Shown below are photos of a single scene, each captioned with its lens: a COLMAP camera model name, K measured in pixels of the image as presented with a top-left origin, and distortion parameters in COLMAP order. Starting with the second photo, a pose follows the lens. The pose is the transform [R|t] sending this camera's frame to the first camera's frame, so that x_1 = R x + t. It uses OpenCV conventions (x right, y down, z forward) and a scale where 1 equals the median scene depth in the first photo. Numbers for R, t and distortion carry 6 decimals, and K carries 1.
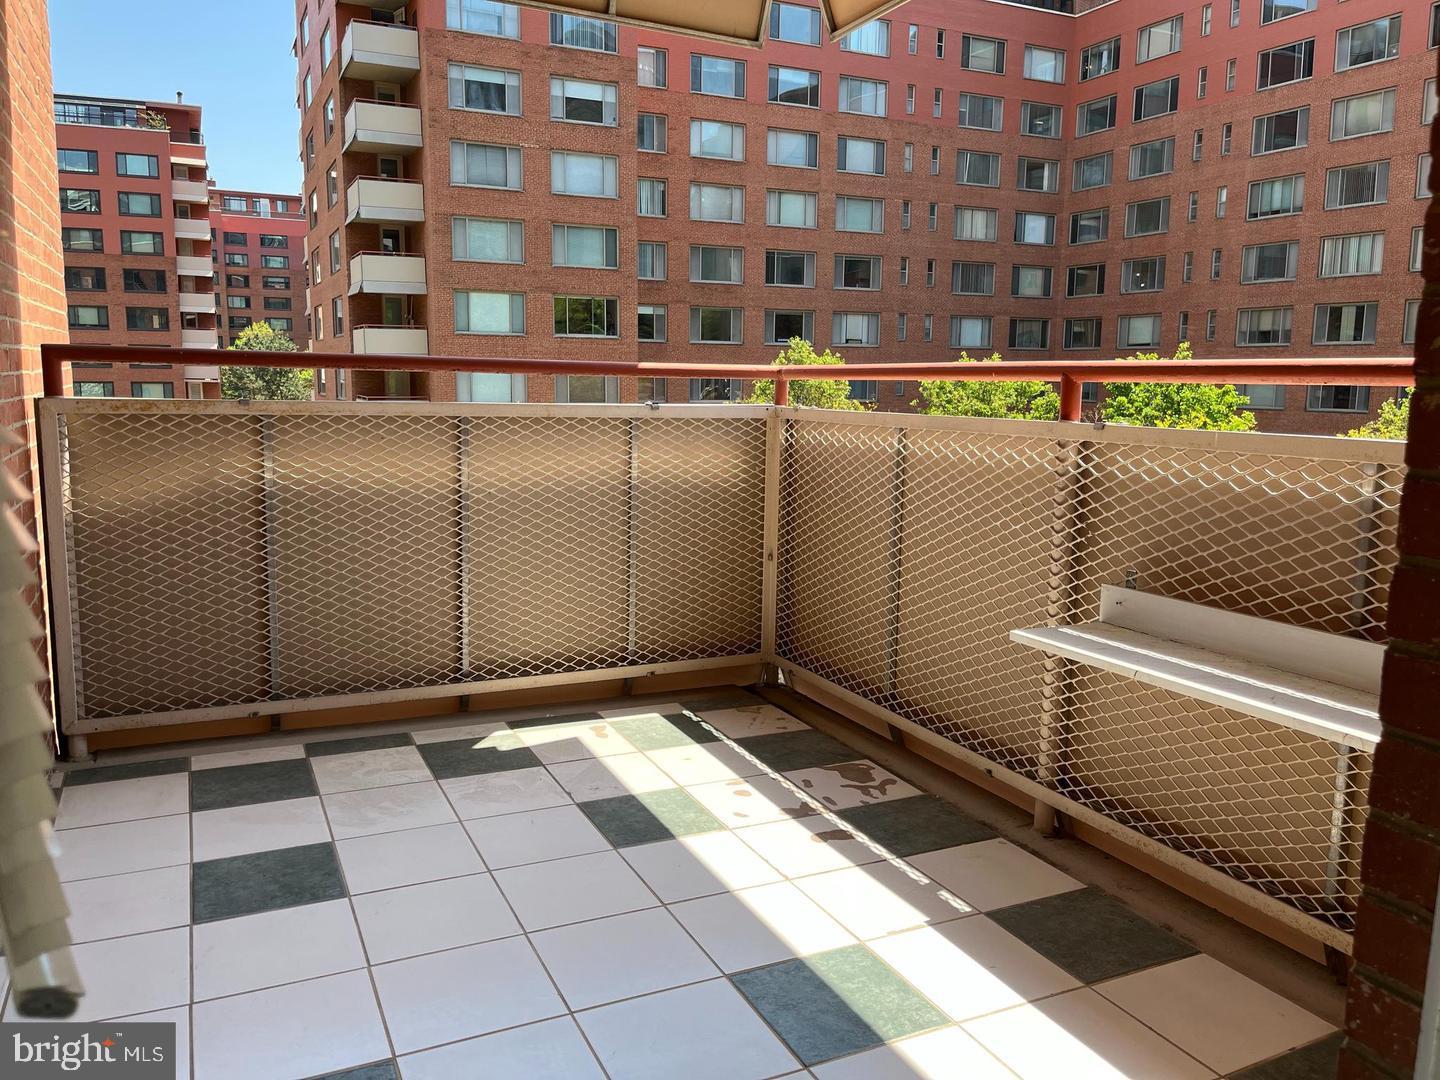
lens RADIAL K [[1109.8, 0, 717.3], [0, 1109.8, 541.1], [0, 0, 1]] dist [-0.006056, -0.021716]
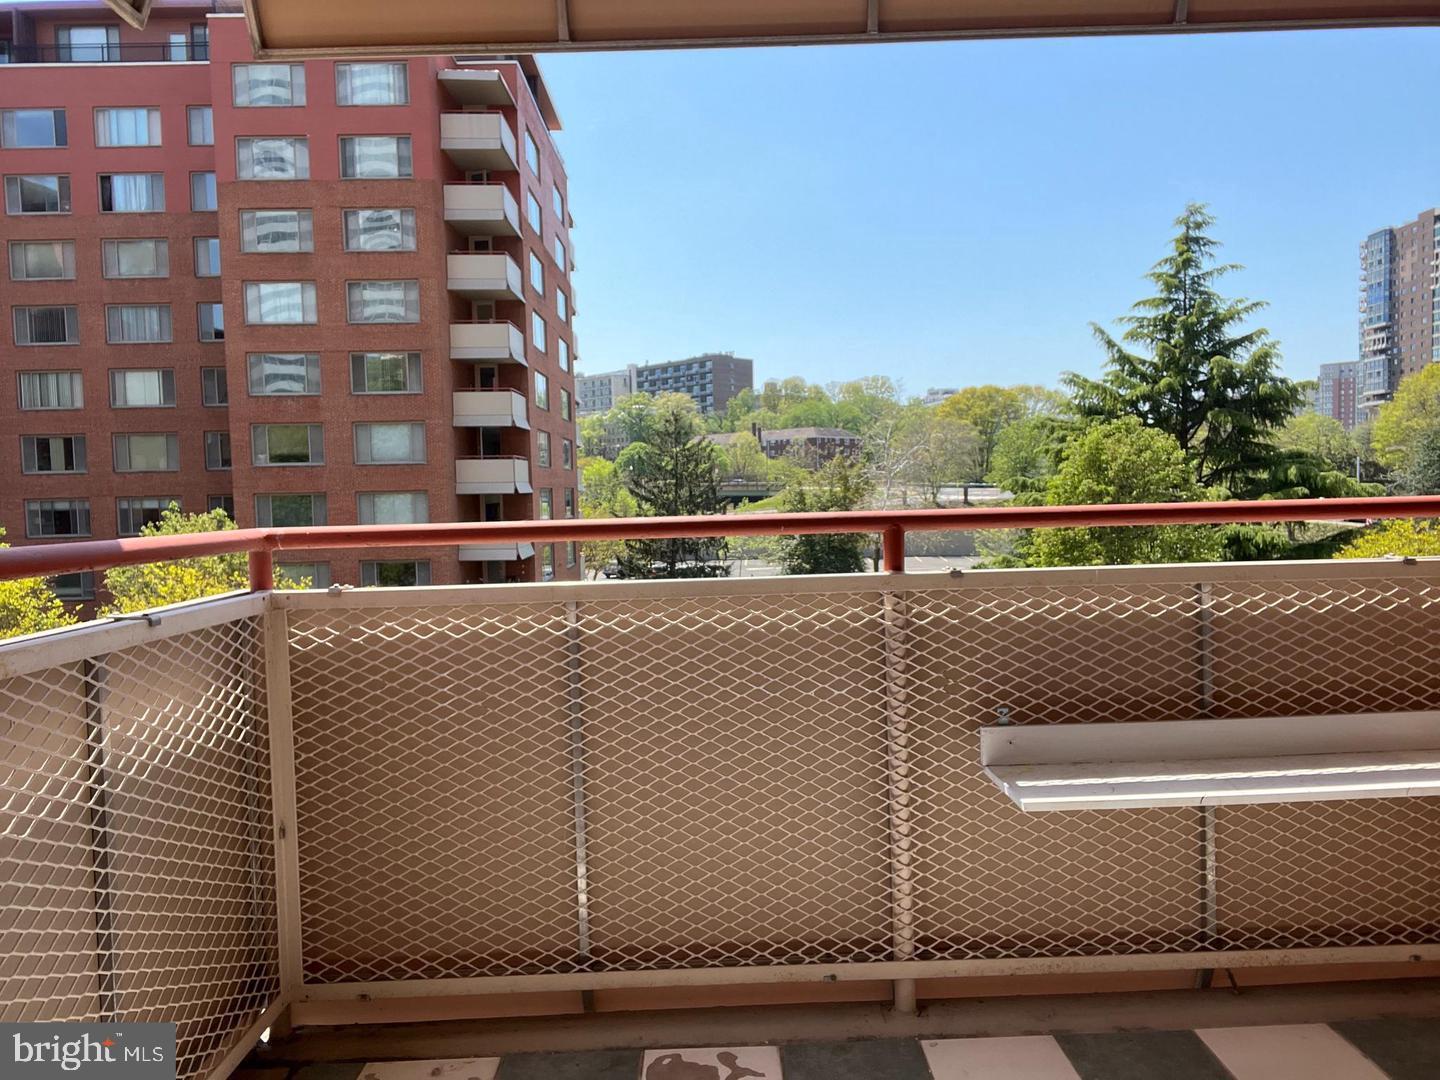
lens RADIAL K [[972.3, 0, 726.7], [0, 972.3, 539.6], [0, 0, 1]] dist [0.027613, -0.005248]
pose [[0.400044, -0.066060, 0.914112, -0.432029], [0.164129, 0.986439, -0.000541, -0.133759], [-0.901680, 0.150249, 0.405461, 0.658400]]
